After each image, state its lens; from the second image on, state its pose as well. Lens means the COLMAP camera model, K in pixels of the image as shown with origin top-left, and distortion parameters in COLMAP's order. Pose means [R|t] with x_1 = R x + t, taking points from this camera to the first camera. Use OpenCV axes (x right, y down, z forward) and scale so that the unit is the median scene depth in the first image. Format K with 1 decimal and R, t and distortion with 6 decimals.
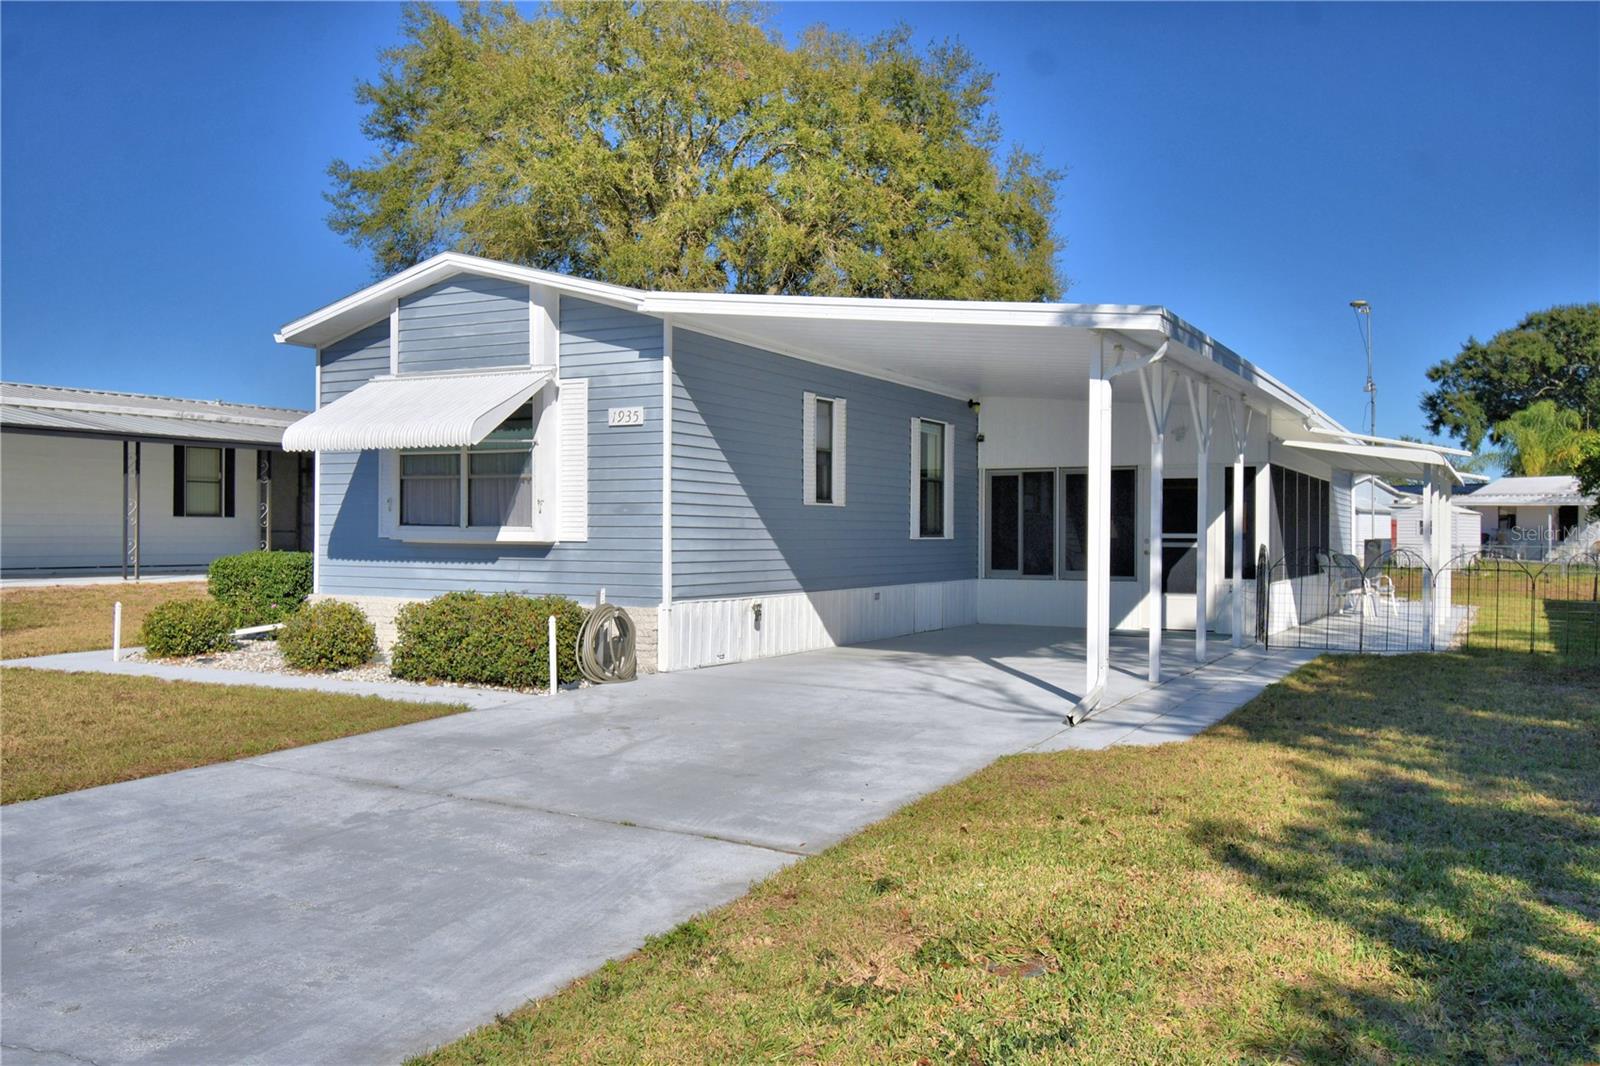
lens RADIAL K [[1357.8, 0, 800.0], [0, 1357.8, 533.0], [0, 0, 1]] dist [-0.000075, -0.000405]
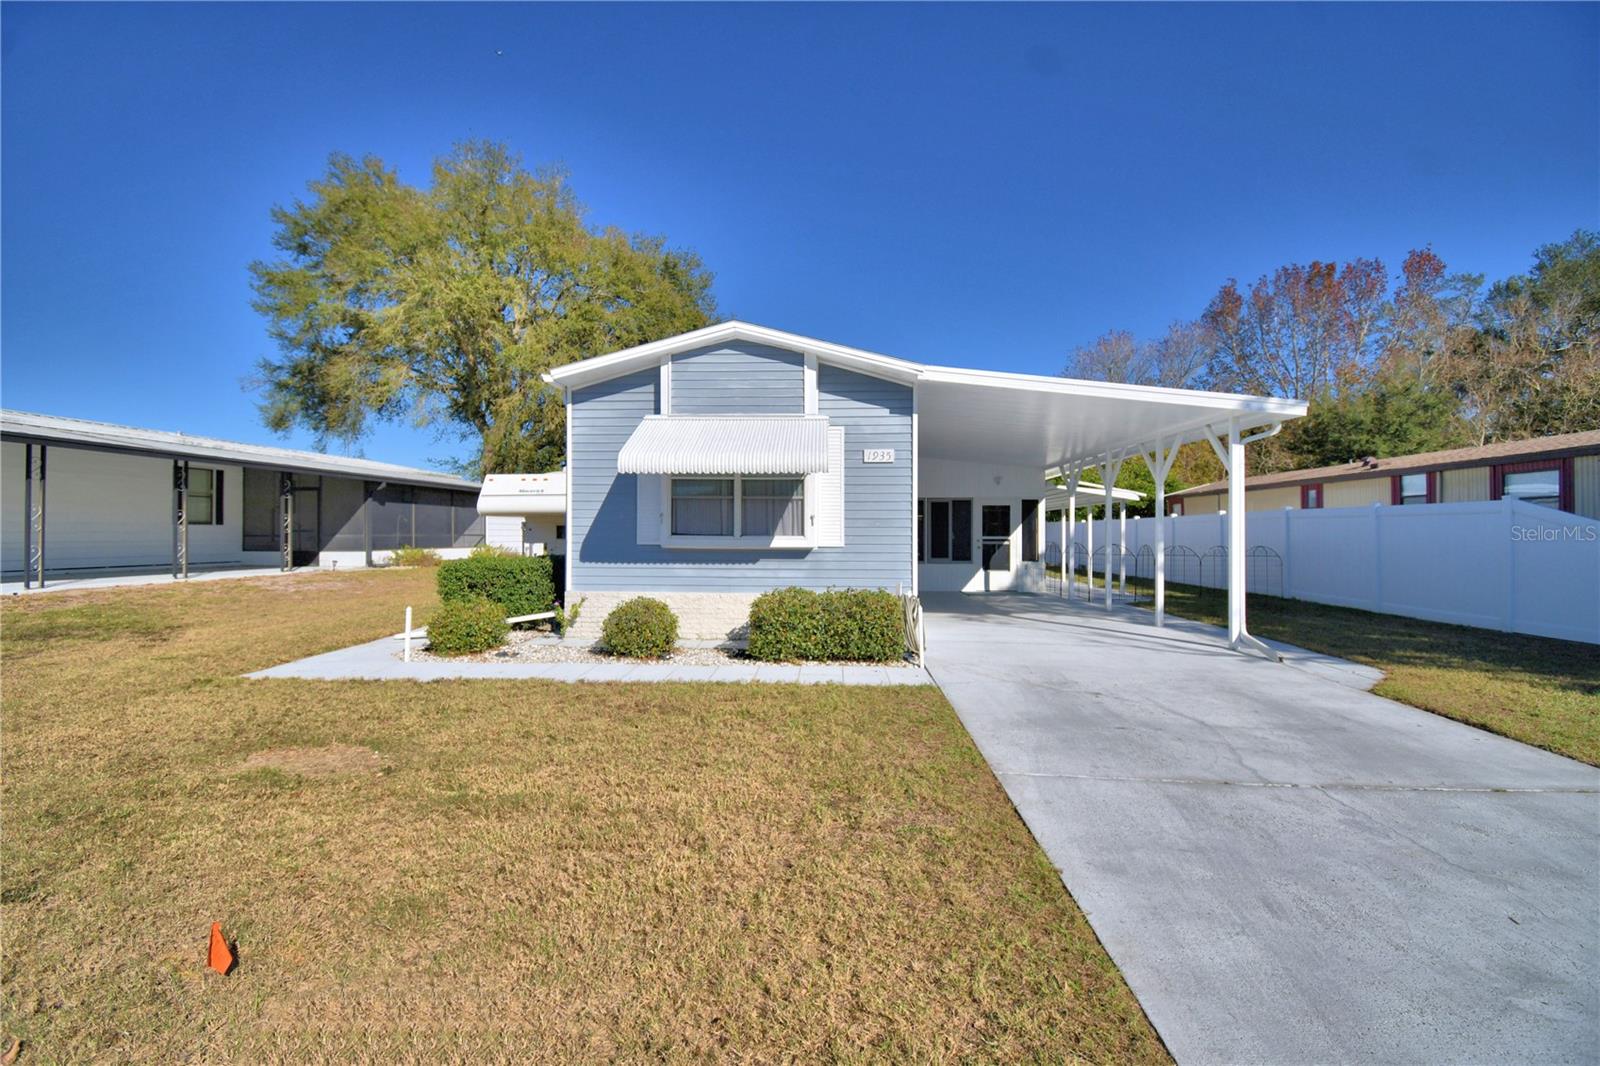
lens RADIAL K [[716.2, 0, 800.0], [0, 716.2, 533.0], [0, 0, 1]] dist [0.012711, -0.020295]
pose [[0.899834, -0.003252, 0.436220, -0.483316], [0.002680, 0.999995, 0.001927, -0.008577], [-0.436224, -0.000565, 0.899838, 0.355563]]
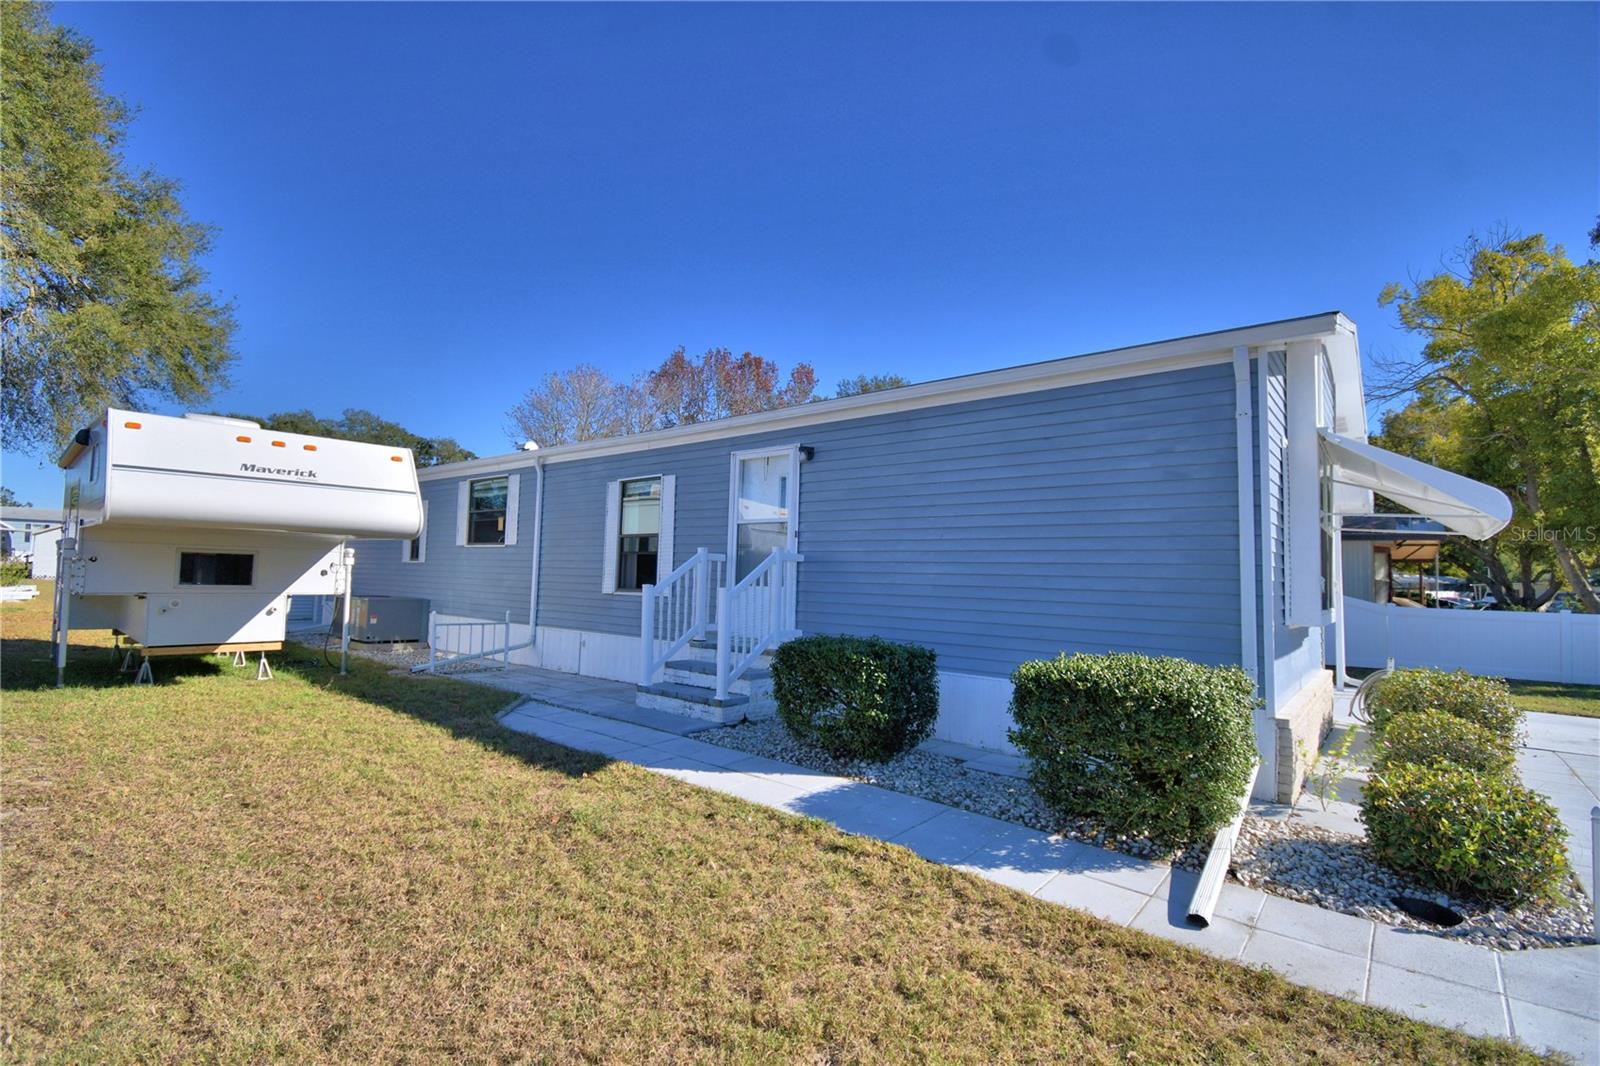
lens RADIAL K [[716.2, 0, 800.0], [0, 716.2, 533.0], [0, 0, 1]] dist [0.012711, -0.020295]
pose [[0.205649, 0.057912, 0.976911, -0.800701], [-0.030471, 0.998142, -0.052757, -0.020161], [-0.978151, -0.018918, 0.207032, 1.234057]]
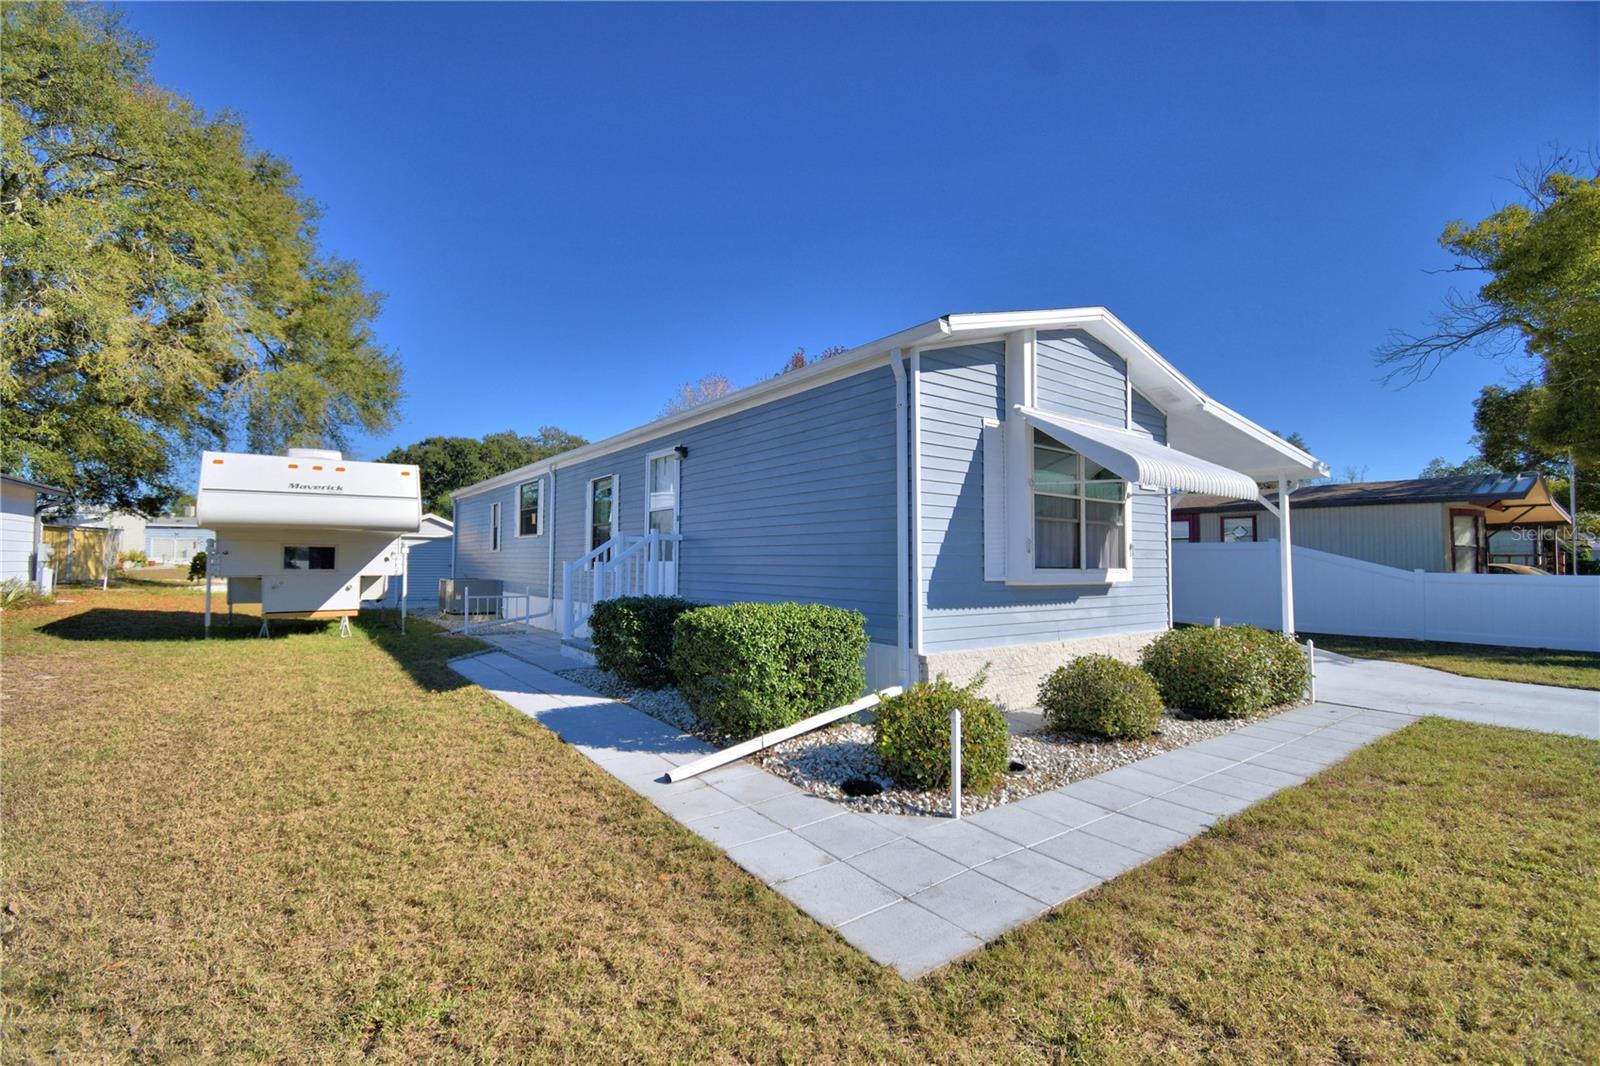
lens RADIAL K [[685.3, 0, 800.0], [0, 685.3, 533.0], [0, 0, 1]] dist [-0.006615, -0.000149]
pose [[0.416656, 0.029934, 0.908571, -0.806146], [-0.005839, 0.999525, -0.030253, -0.015025], [-0.909046, 0.007300, 0.416633, 0.963011]]
